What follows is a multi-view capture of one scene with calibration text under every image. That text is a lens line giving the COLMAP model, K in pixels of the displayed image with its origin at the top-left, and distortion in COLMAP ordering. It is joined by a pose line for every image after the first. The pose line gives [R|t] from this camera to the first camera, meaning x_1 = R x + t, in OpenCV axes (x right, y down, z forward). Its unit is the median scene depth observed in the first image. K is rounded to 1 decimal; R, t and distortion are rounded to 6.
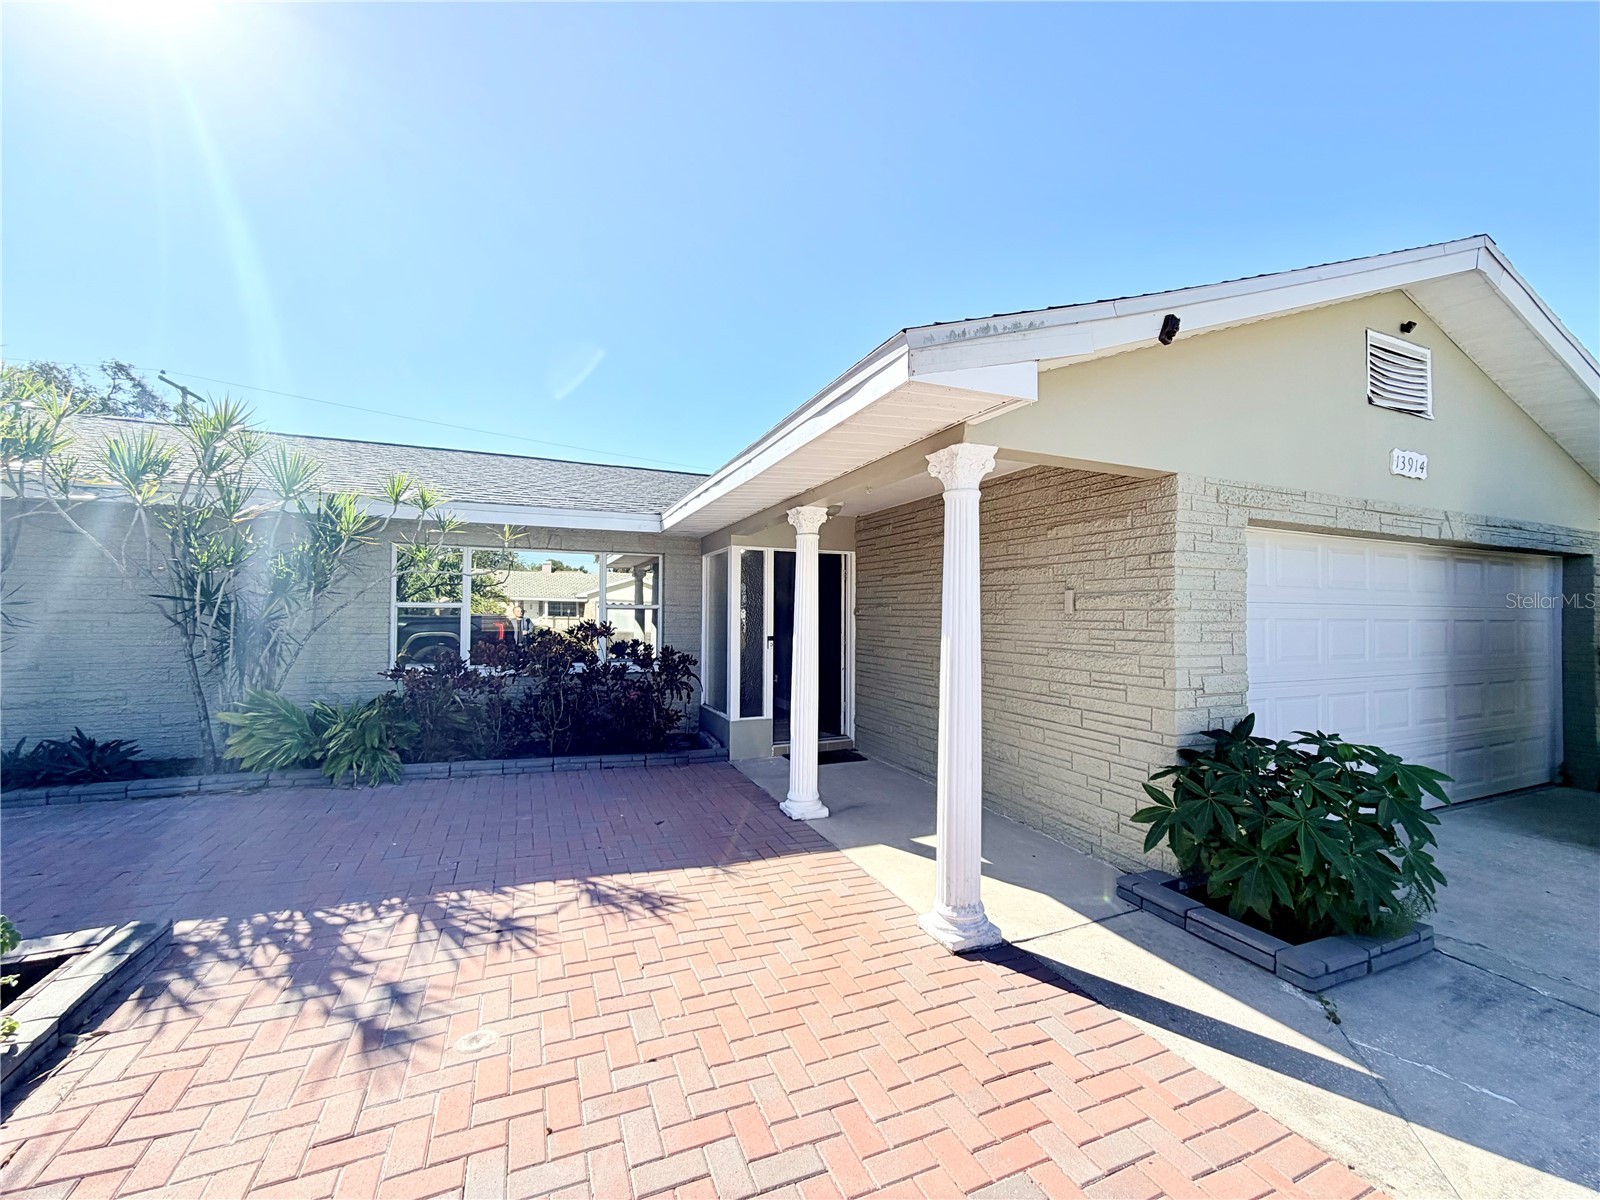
lens RADIAL K [[639.5, 0, 806.3], [0, 639.5, 598.9], [0, 0, 1]] dist [0.002529, -0.000769]
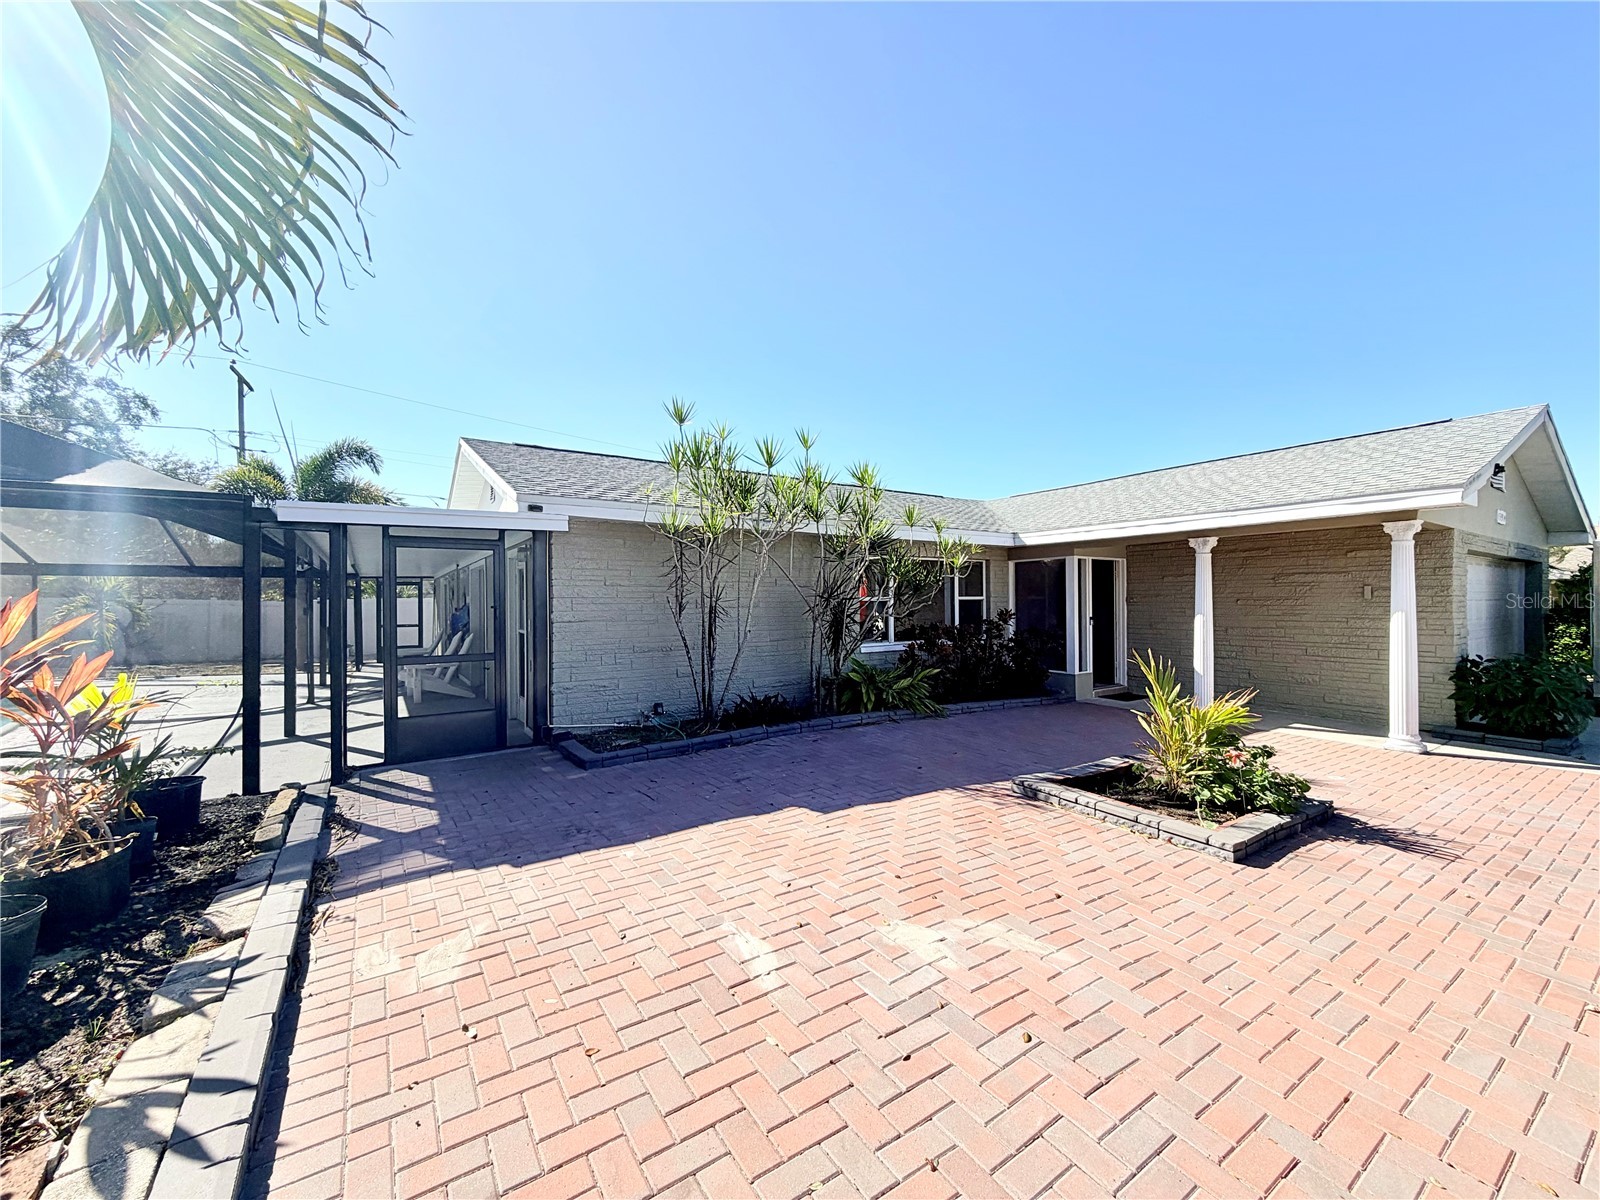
lens RADIAL K [[639.5, 0, 806.3], [0, 639.5, 598.9], [0, 0, 1]] dist [0.002529, -0.000769]
pose [[0.982750, -0.011142, 0.184602, -0.964383], [0.008377, 0.999841, 0.015751, -0.012727], [-0.184748, -0.013933, 0.982687, -0.327888]]
